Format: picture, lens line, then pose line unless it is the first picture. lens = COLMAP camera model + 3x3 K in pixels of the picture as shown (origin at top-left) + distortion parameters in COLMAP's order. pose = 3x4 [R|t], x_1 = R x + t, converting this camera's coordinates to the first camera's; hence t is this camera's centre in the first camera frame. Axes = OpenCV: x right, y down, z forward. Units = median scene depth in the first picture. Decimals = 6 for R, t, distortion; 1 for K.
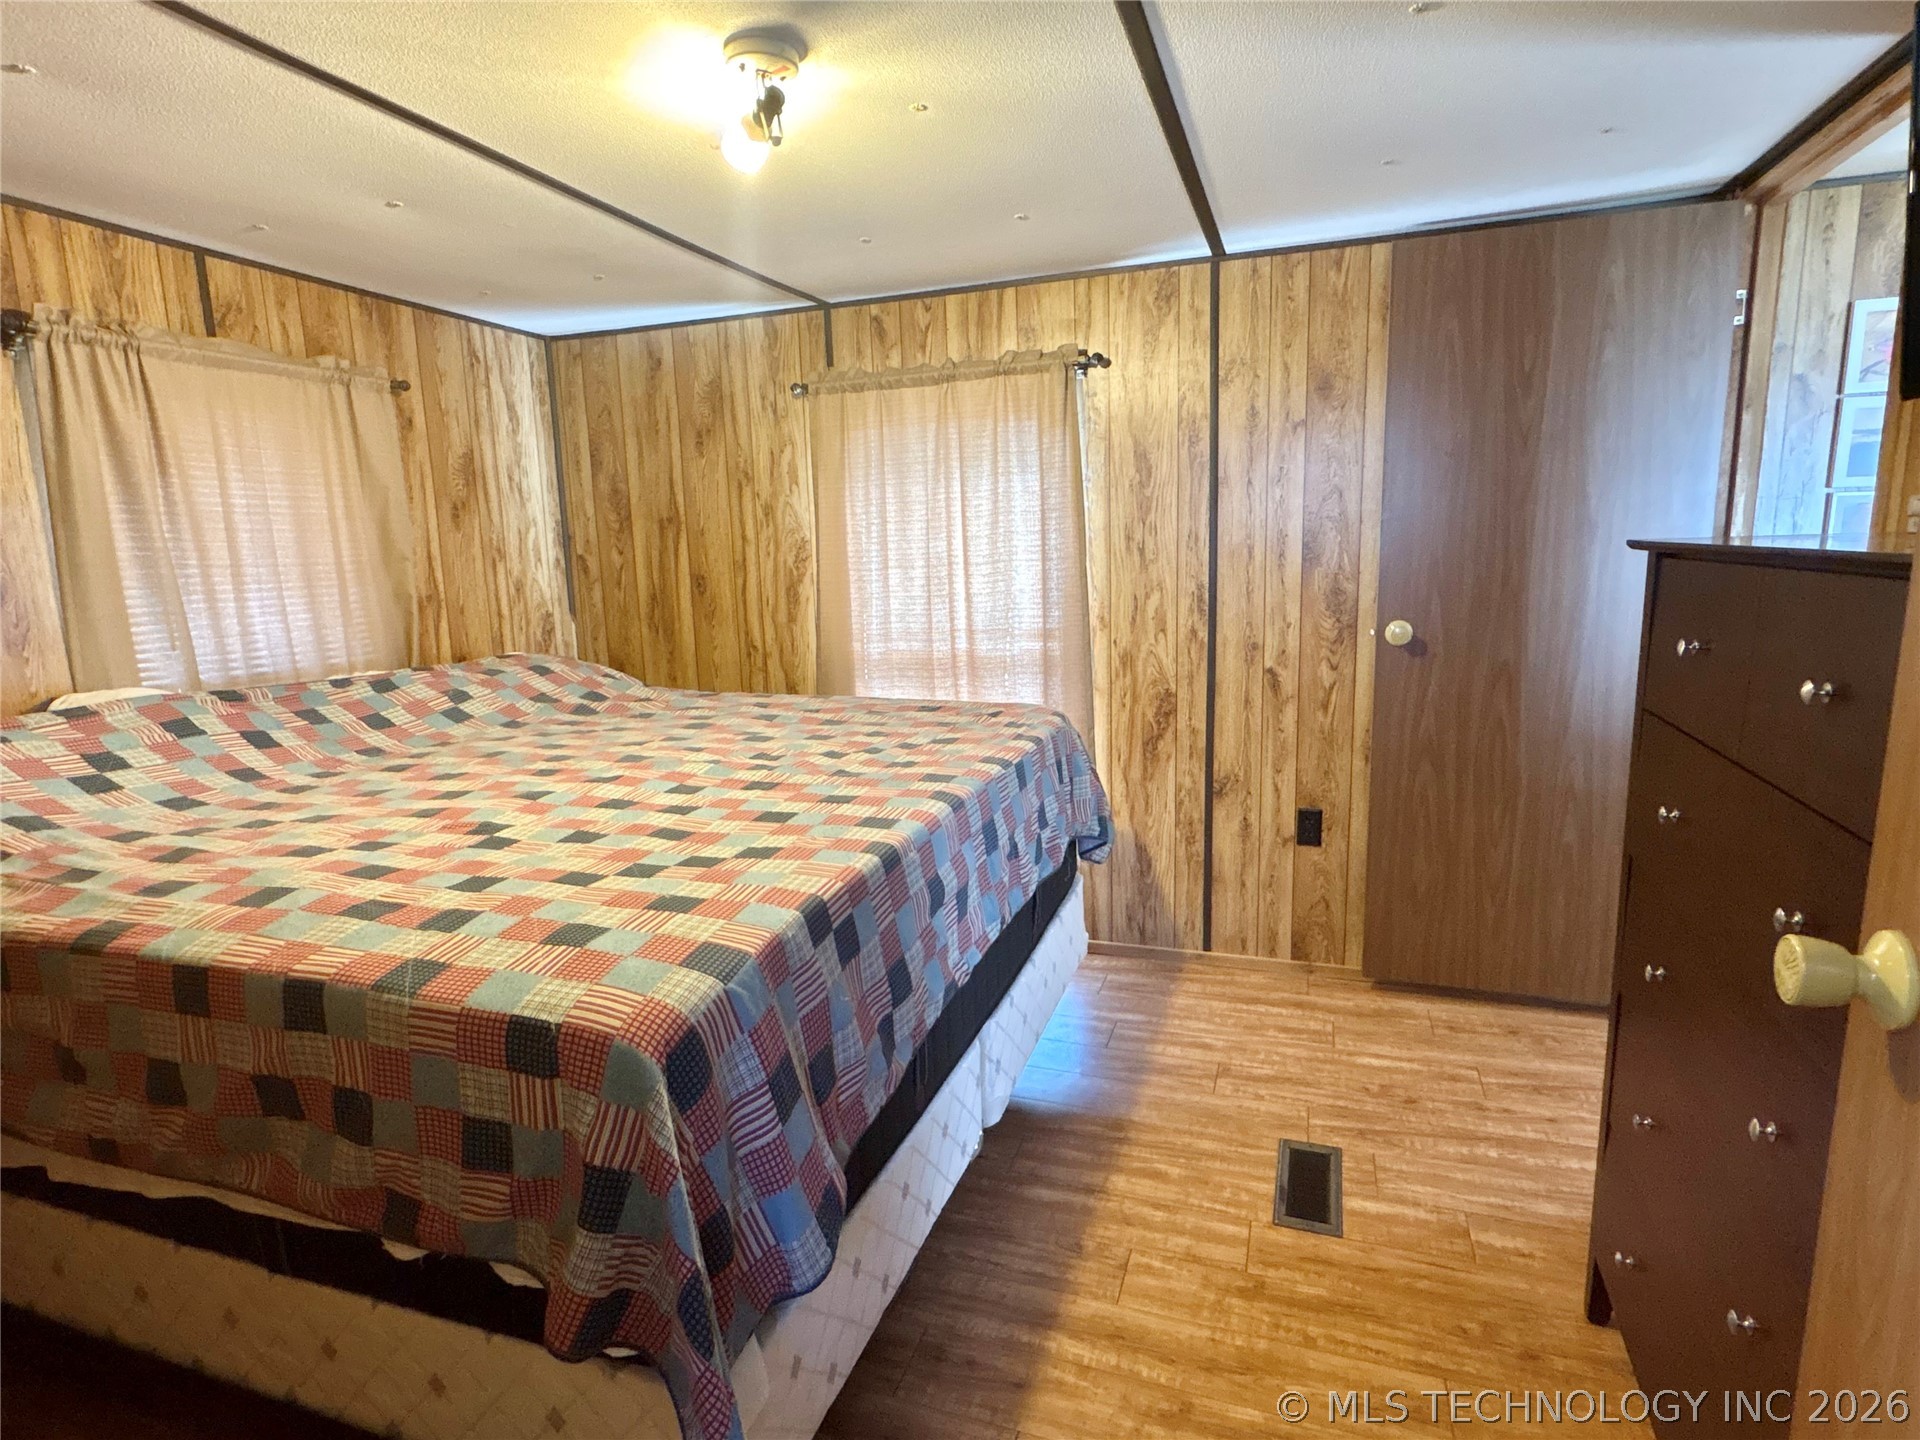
lens RADIAL K [[975.0, 0, 960.0], [0, 975.0, 720.0], [0, 0, 1]] dist [0.045567, 0.000401]
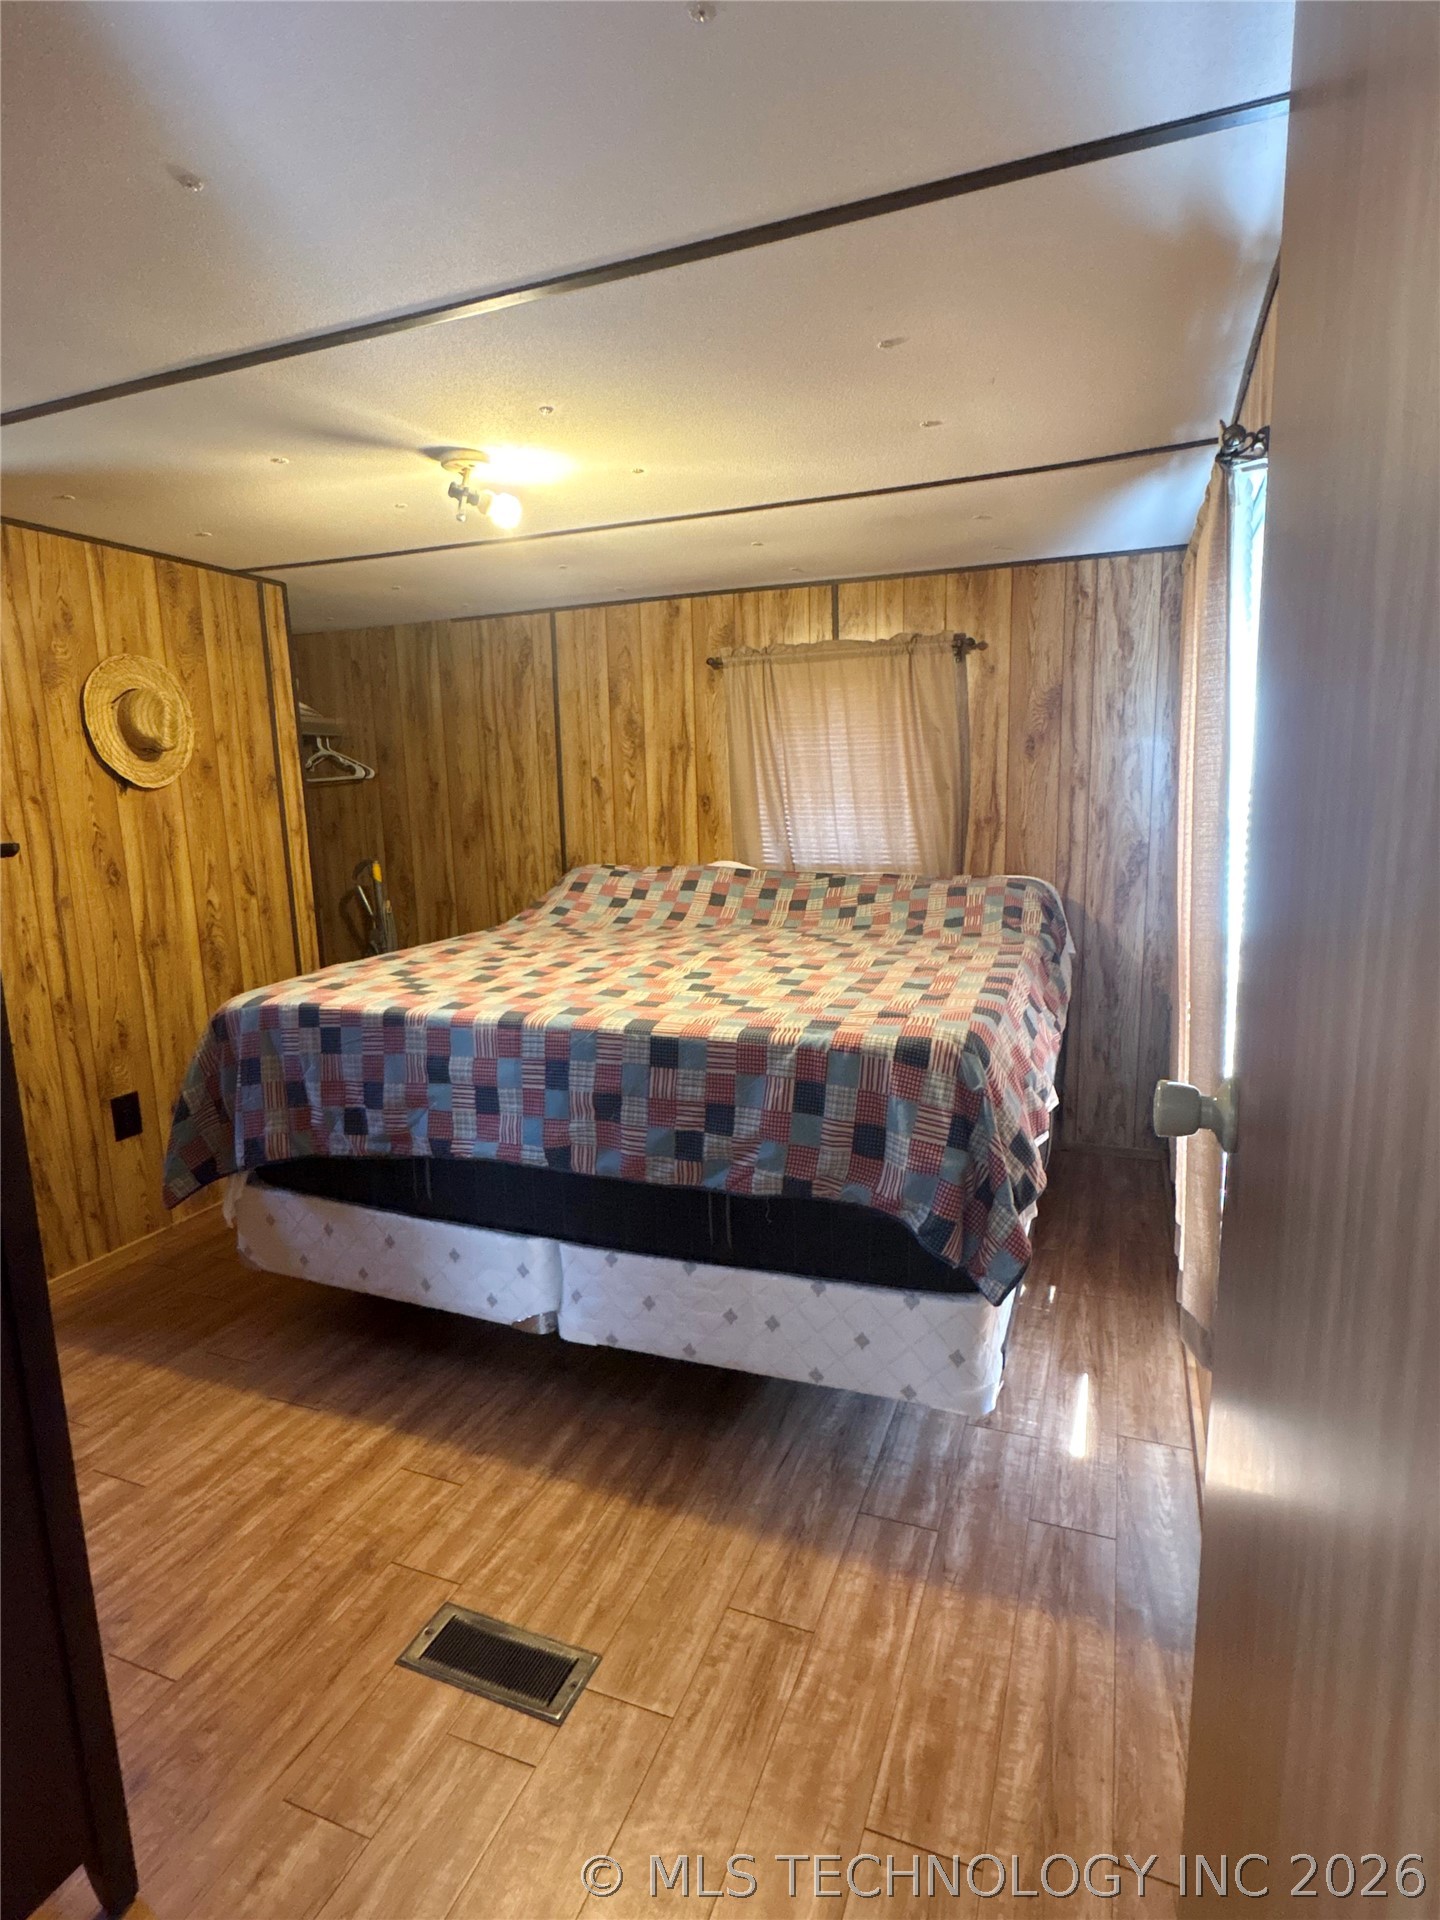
lens RADIAL K [[1011.7, 0, 720.0], [0, 1011.7, 960.0], [0, 0, 1]] dist [-0.001726, 0.000773]
pose [[-0.036742, 0.172311, -0.984357, 0.803727], [-0.168227, 0.969898, 0.176060, -0.146191], [0.985063, 0.172064, -0.006649, 0.882432]]
